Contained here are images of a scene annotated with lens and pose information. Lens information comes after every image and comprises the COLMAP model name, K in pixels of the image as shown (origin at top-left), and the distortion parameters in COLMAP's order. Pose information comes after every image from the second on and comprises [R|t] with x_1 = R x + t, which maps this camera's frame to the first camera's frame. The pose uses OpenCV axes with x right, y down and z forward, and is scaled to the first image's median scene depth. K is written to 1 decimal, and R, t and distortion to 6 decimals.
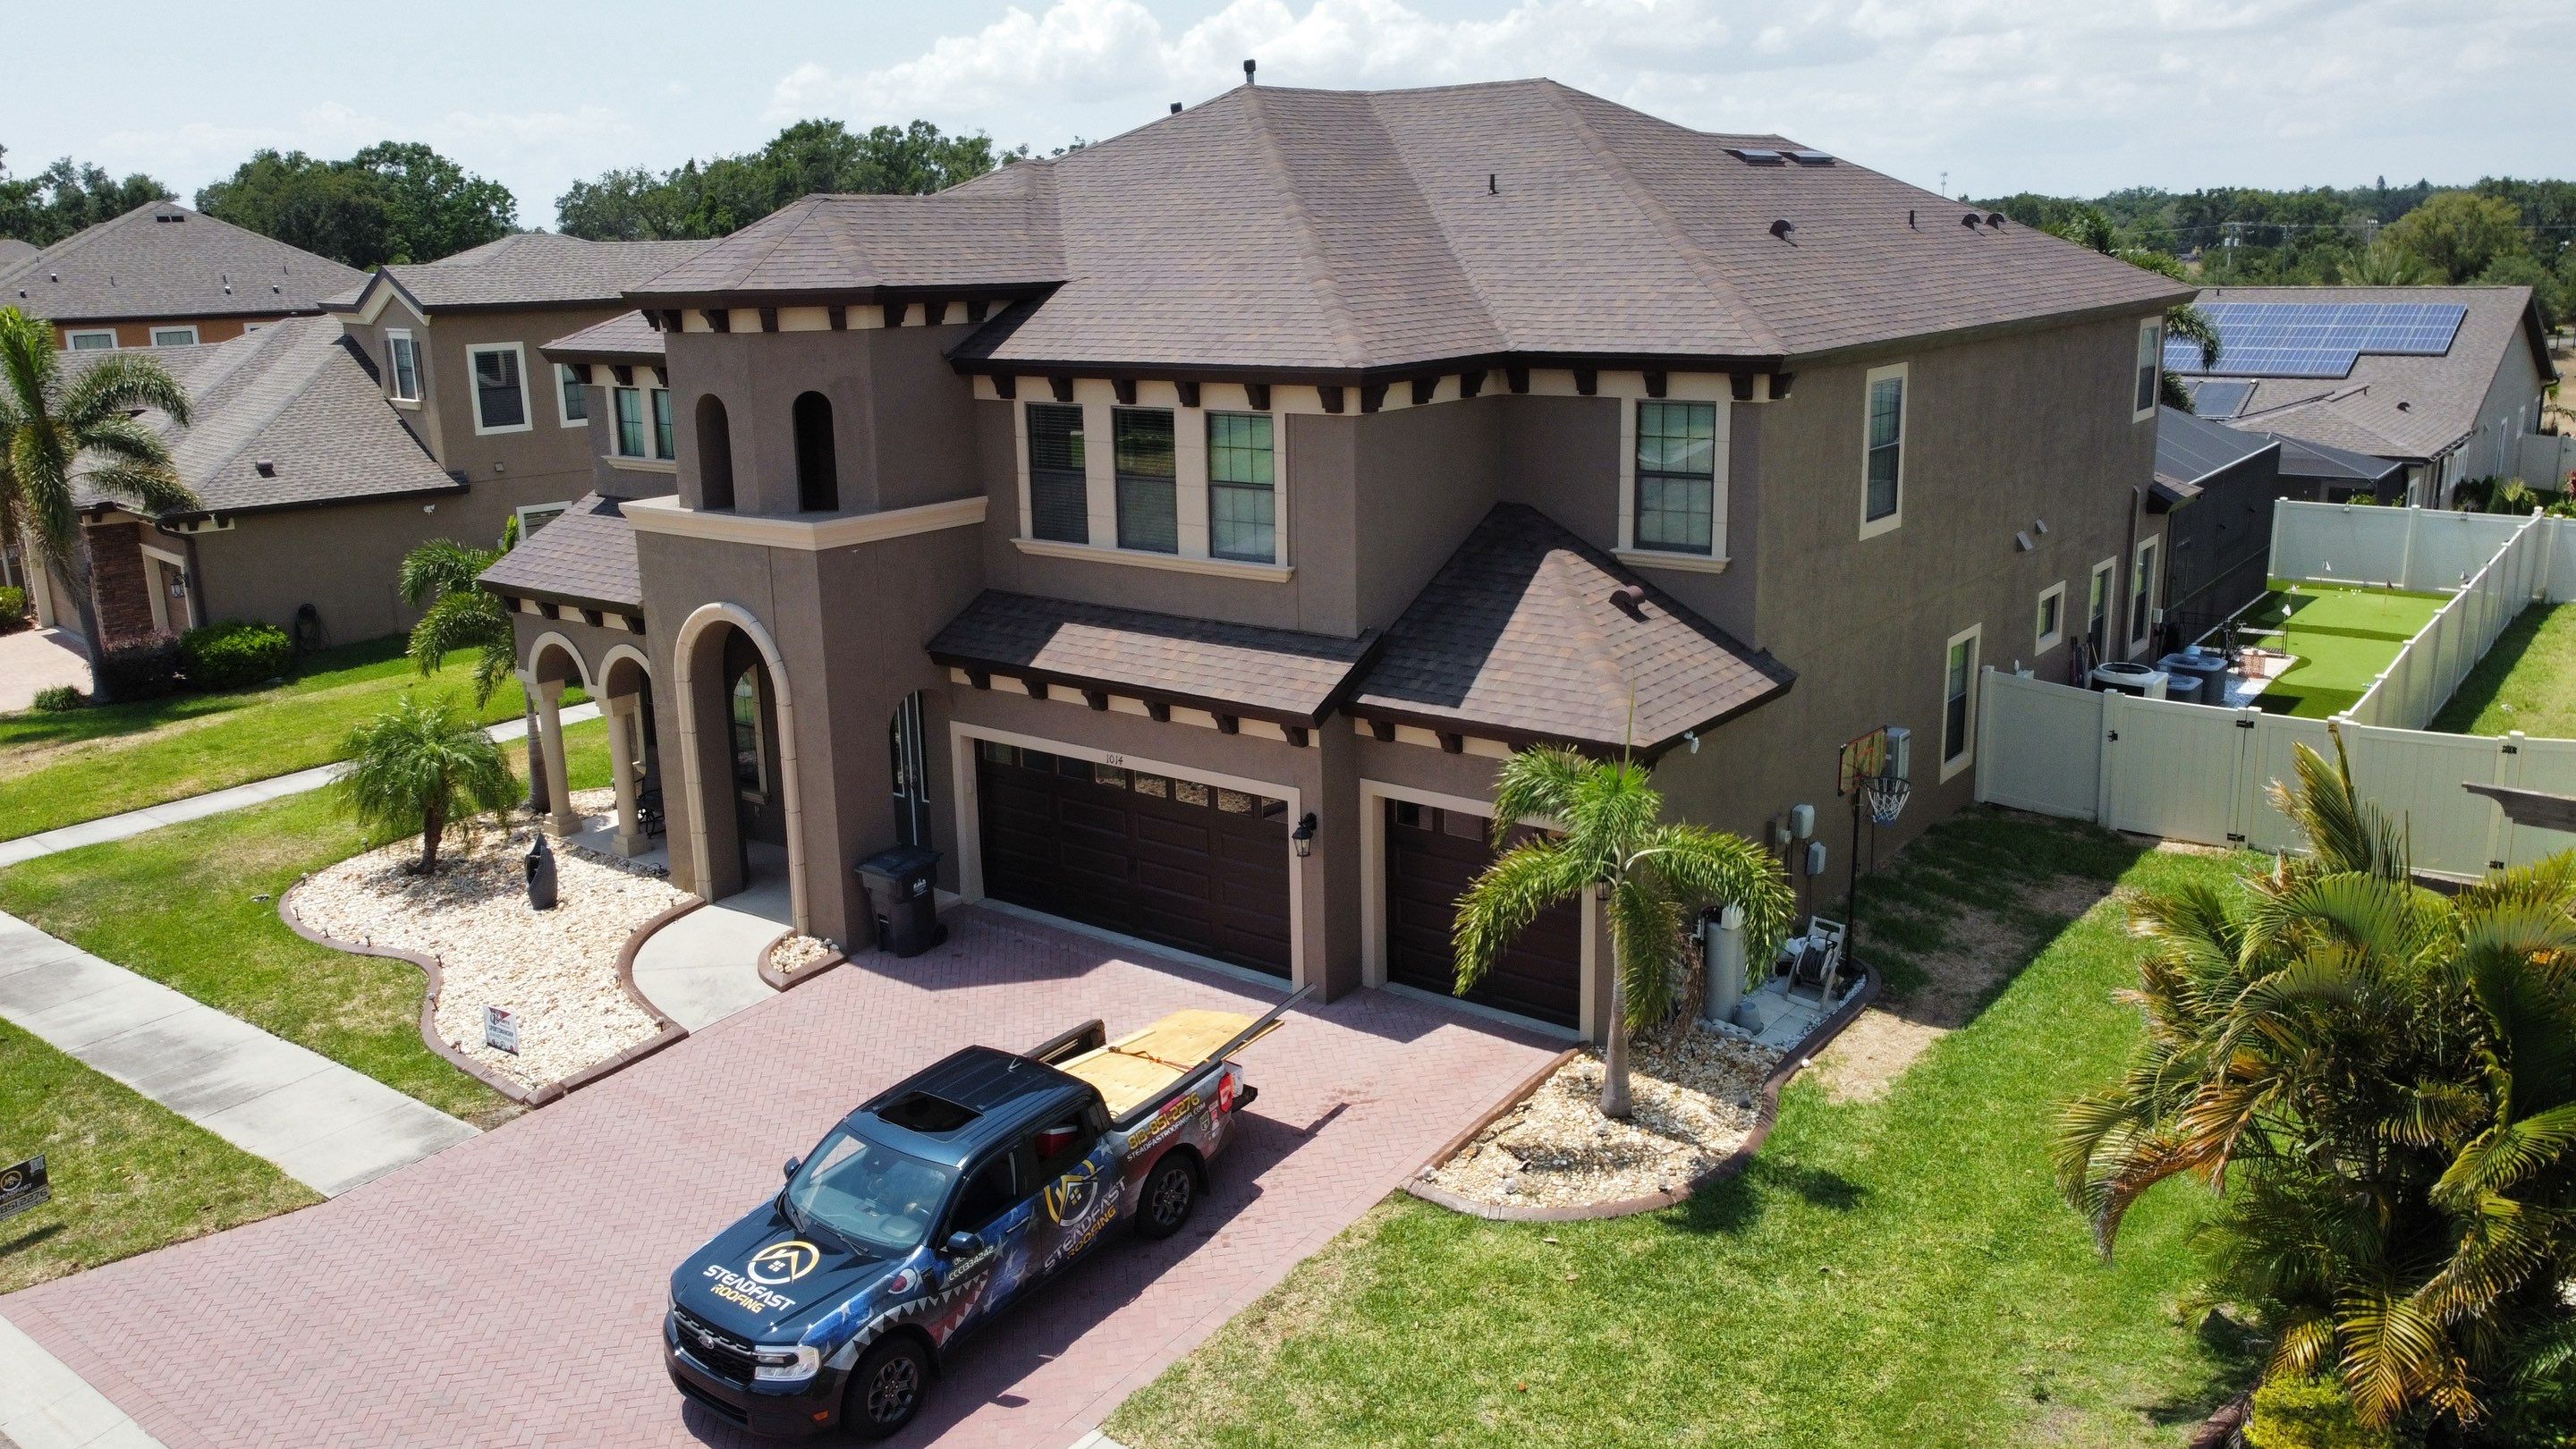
lens RADIAL K [[1946.9, 0, 1255.1], [0, 1946.9, 694.1], [0, 0, 1]] dist [0.006051, -0.017510]
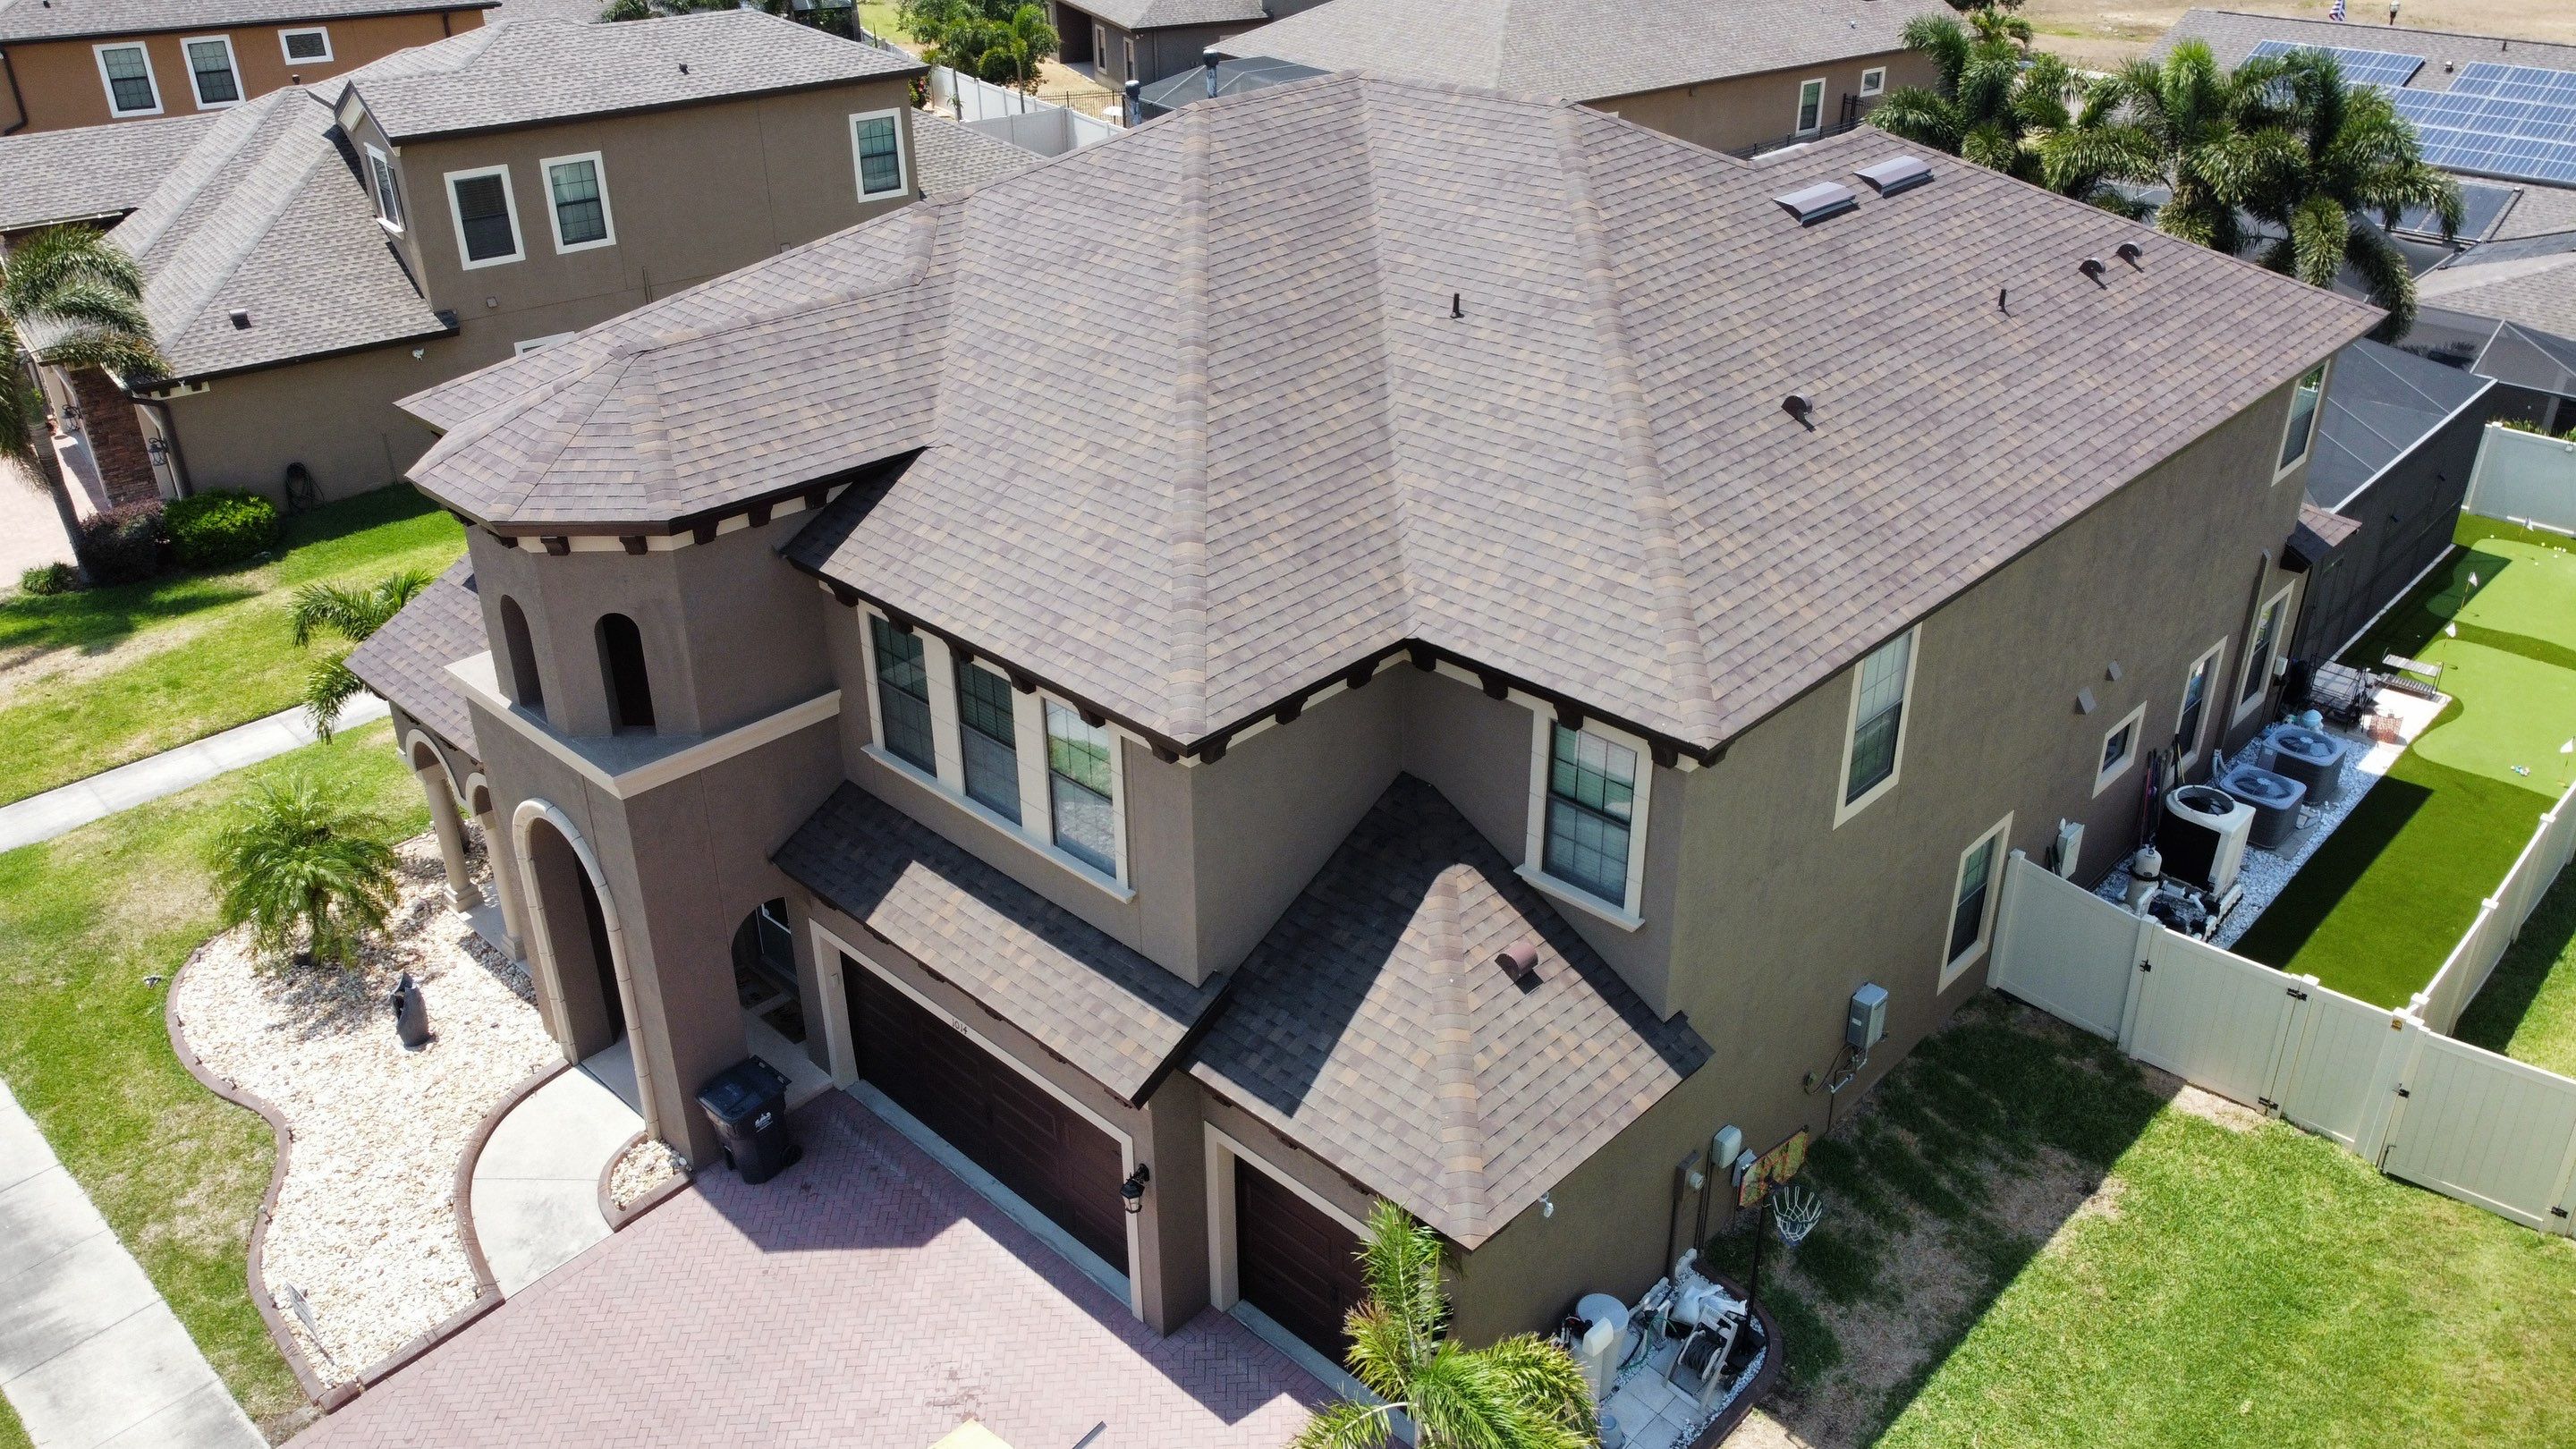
lens RADIAL K [[1942.0, 0, 1251.7], [0, 1942.0, 698.9], [0, 0, 1]] dist [0.004695, -0.000979]
pose [[0.994130, 0.057558, -0.091607, 0.134191], [-0.033123, 0.968000, 0.248756, -0.336039], [0.102994, -0.244261, 0.964224, 0.176632]]
